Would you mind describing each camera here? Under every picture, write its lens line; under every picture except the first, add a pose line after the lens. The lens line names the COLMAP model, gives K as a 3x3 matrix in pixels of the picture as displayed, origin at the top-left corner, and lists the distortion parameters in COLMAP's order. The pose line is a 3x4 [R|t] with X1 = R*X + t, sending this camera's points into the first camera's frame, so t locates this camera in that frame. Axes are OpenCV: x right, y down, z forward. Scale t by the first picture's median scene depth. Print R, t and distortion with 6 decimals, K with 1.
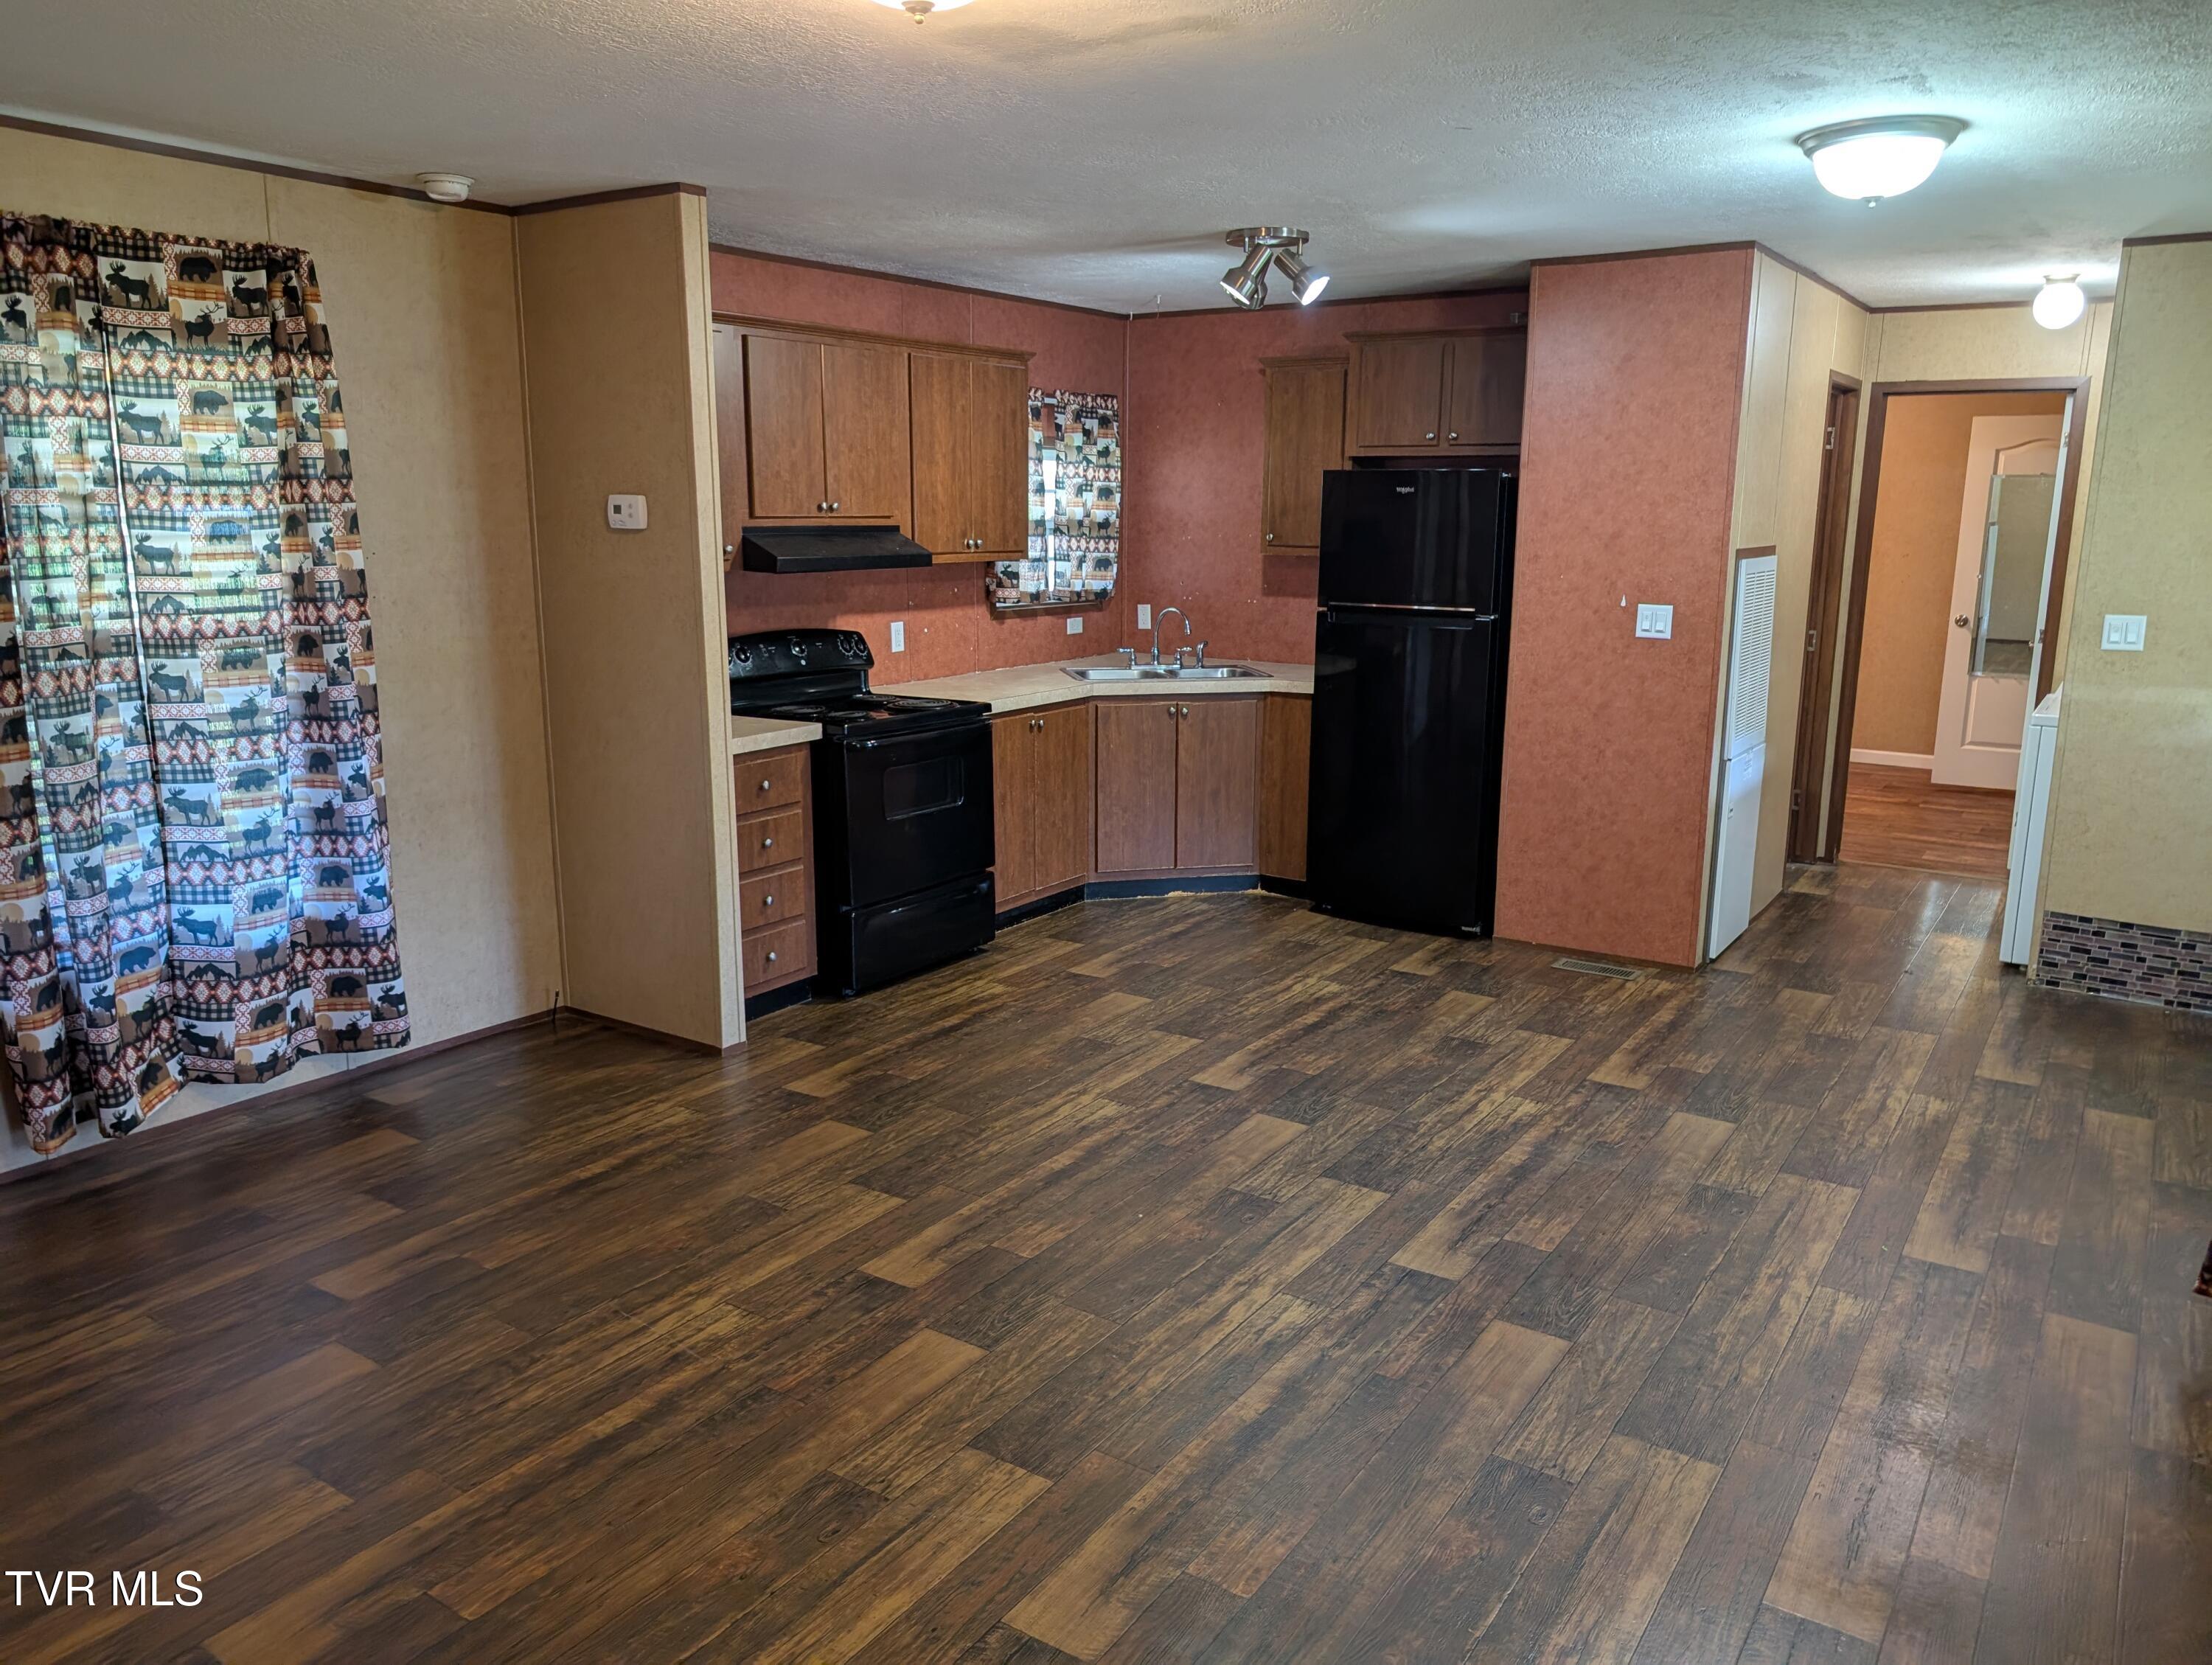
lens RADIAL K [[1598.7, 0, 1104.4], [0, 1598.7, 821.8], [0, 0, 1]] dist [0.021668, -0.020730]
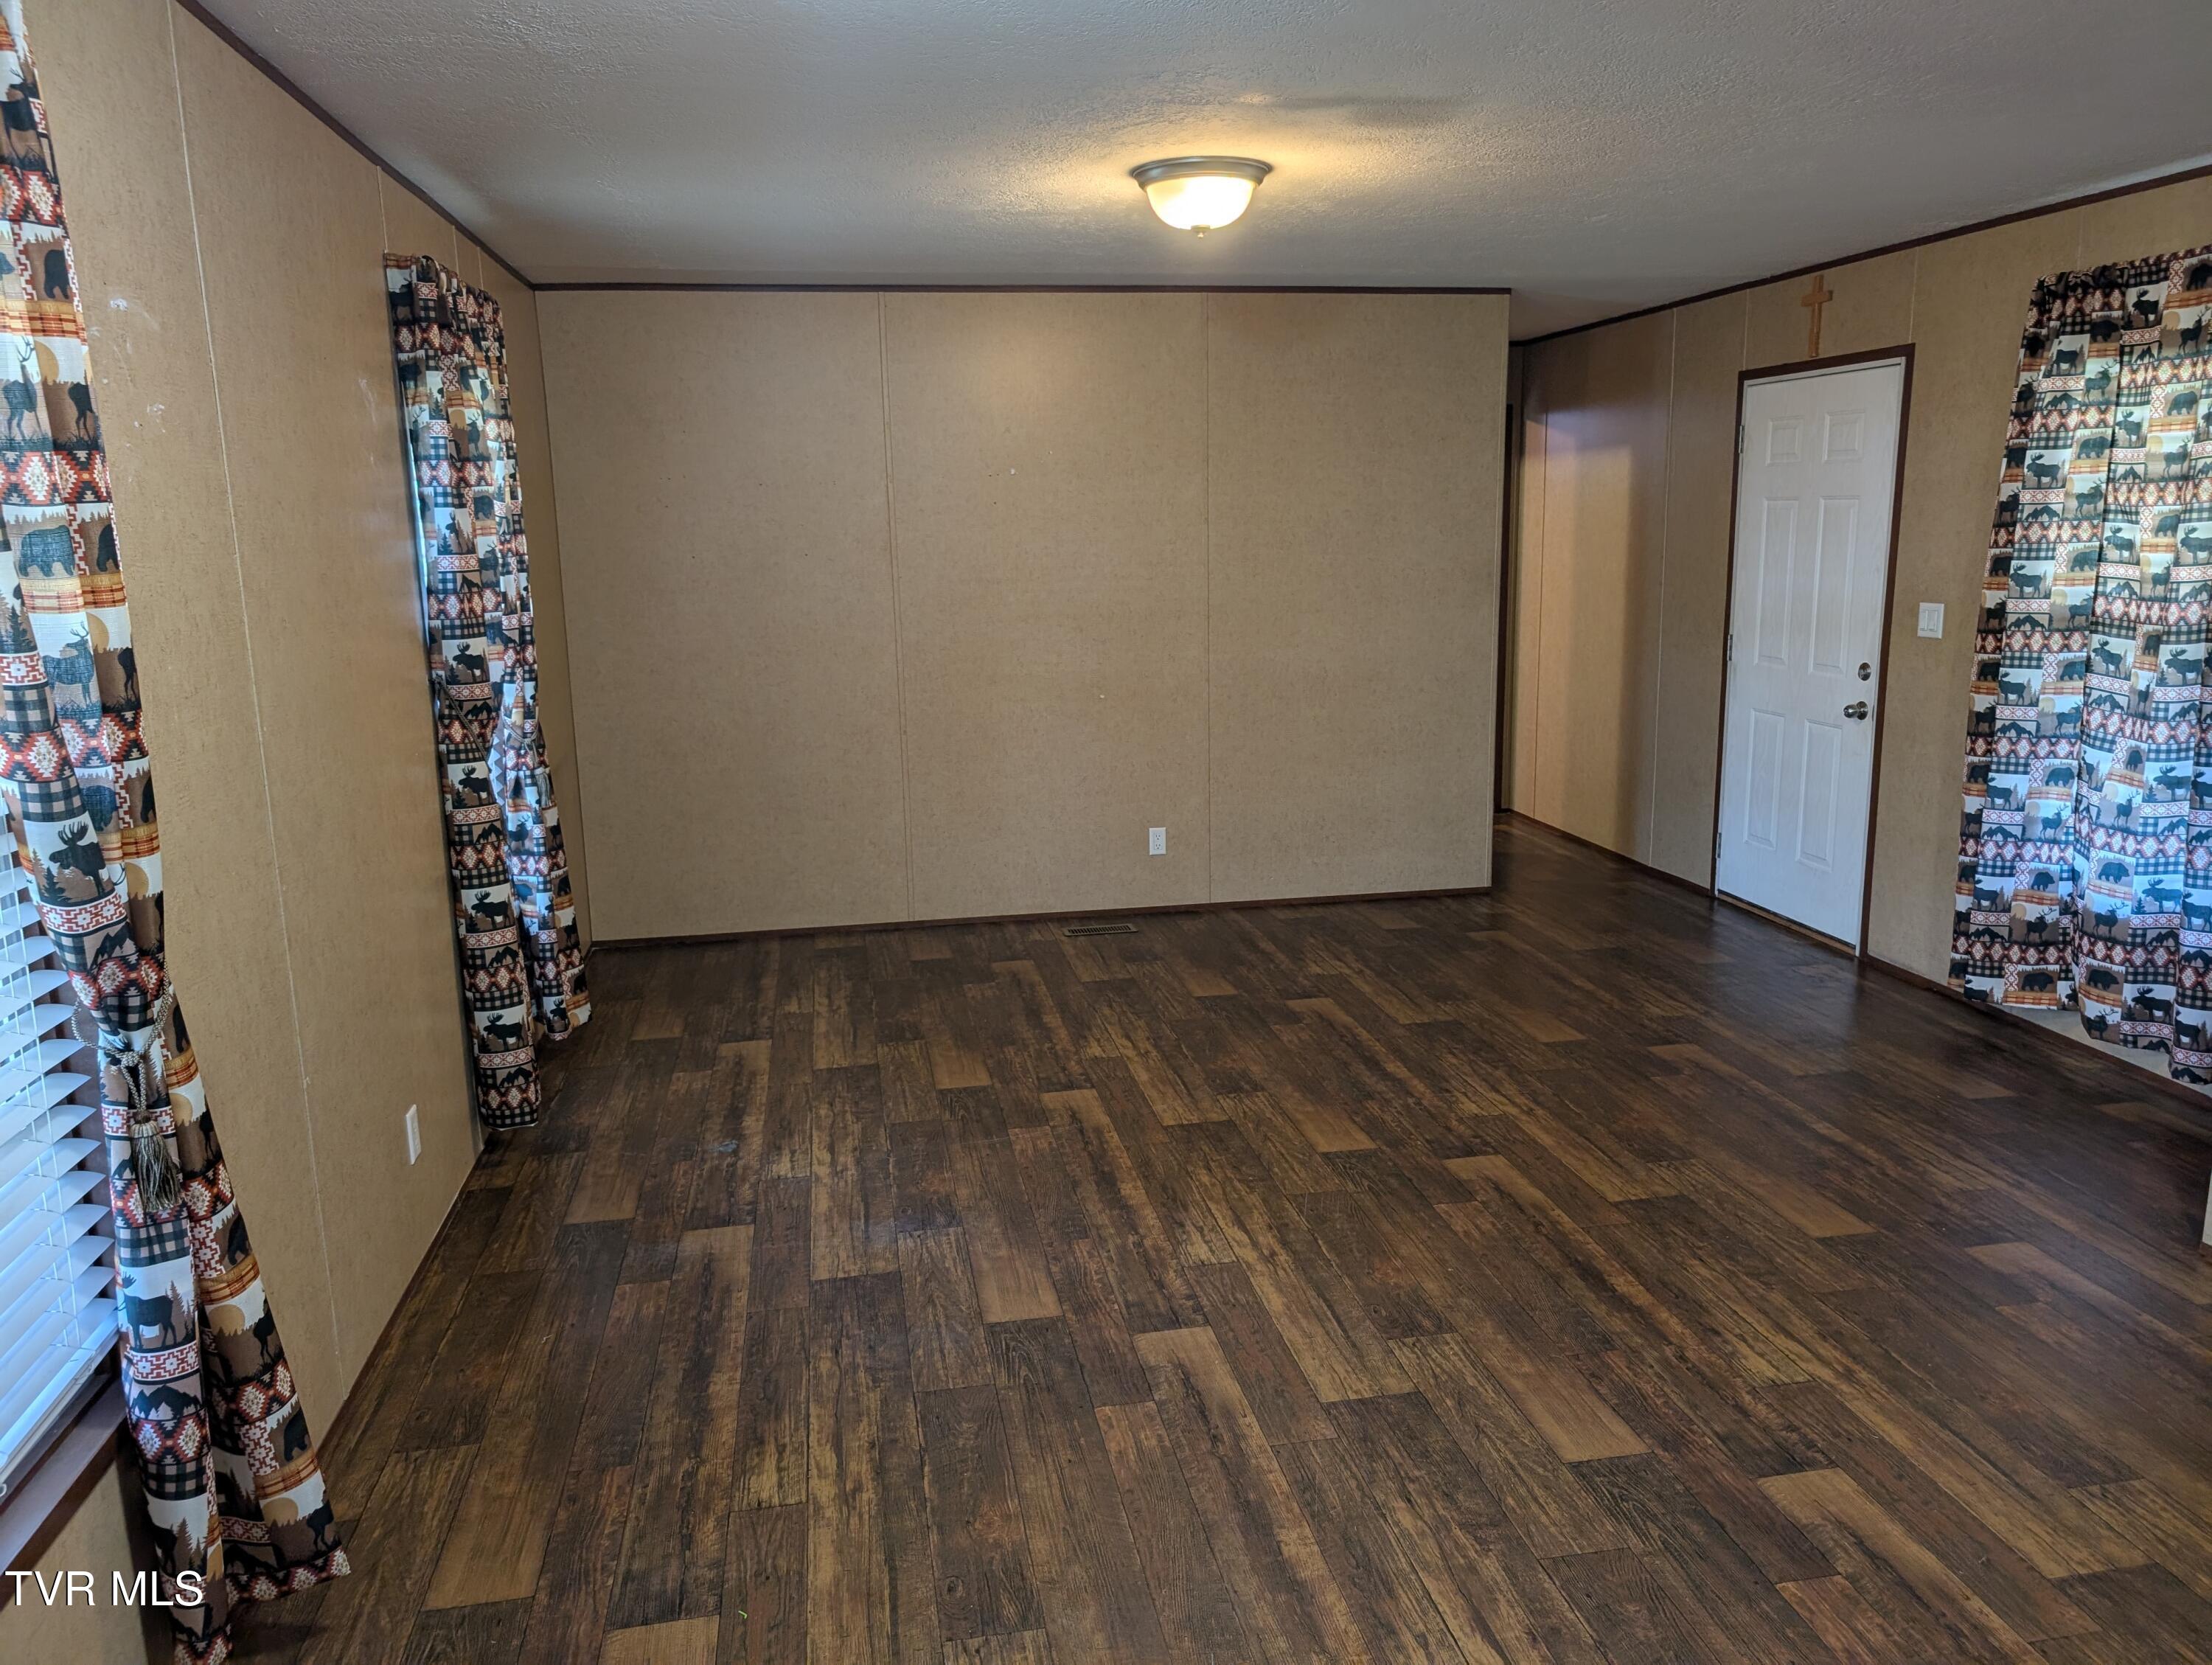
lens RADIAL K [[1598.7, 0, 1110.6], [0, 1598.7, 829.5], [0, 0, 1]] dist [0.021668, -0.020730]
pose [[-0.715977, 0.138997, -0.684147, 0.896163], [-0.129603, 0.936480, 0.325896, -0.316507], [0.685989, 0.322002, -0.652483, 1.631529]]
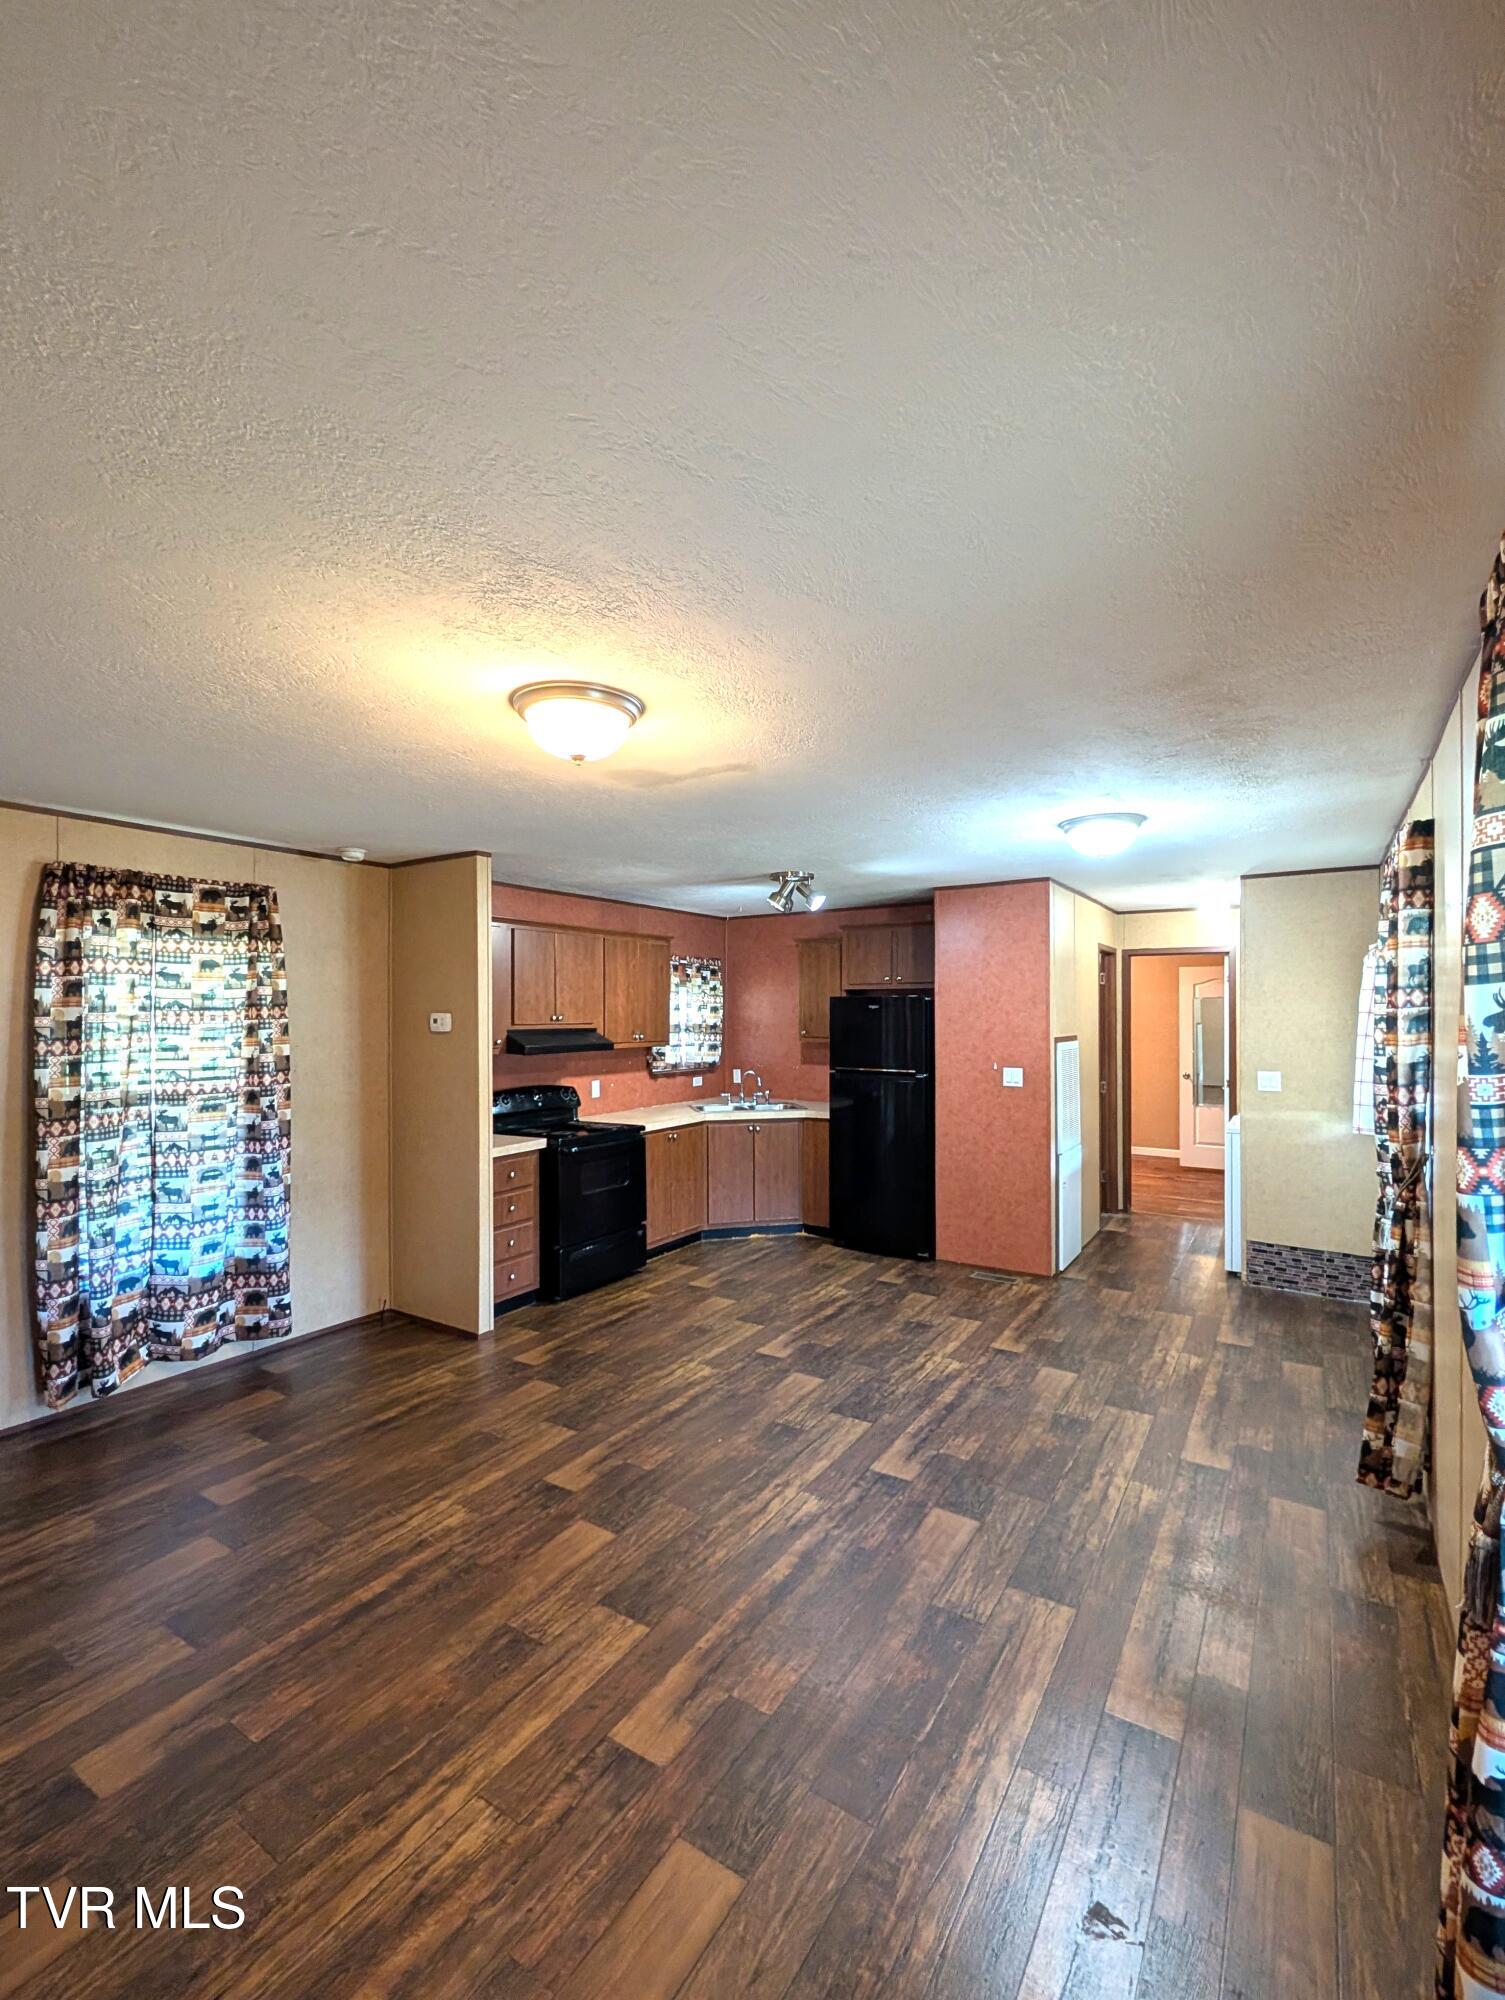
lens RADIAL K [[879.0, 0, 743.4], [0, 879.0, 1005.3], [0, 0, 1]] dist [-0.000368, 0.001314]
pose [[0.999859, -0.008495, 0.014475, 0.030400], [0.011316, 0.978151, -0.207587, -0.002226], [-0.012395, 0.207721, 0.978110, 0.021150]]
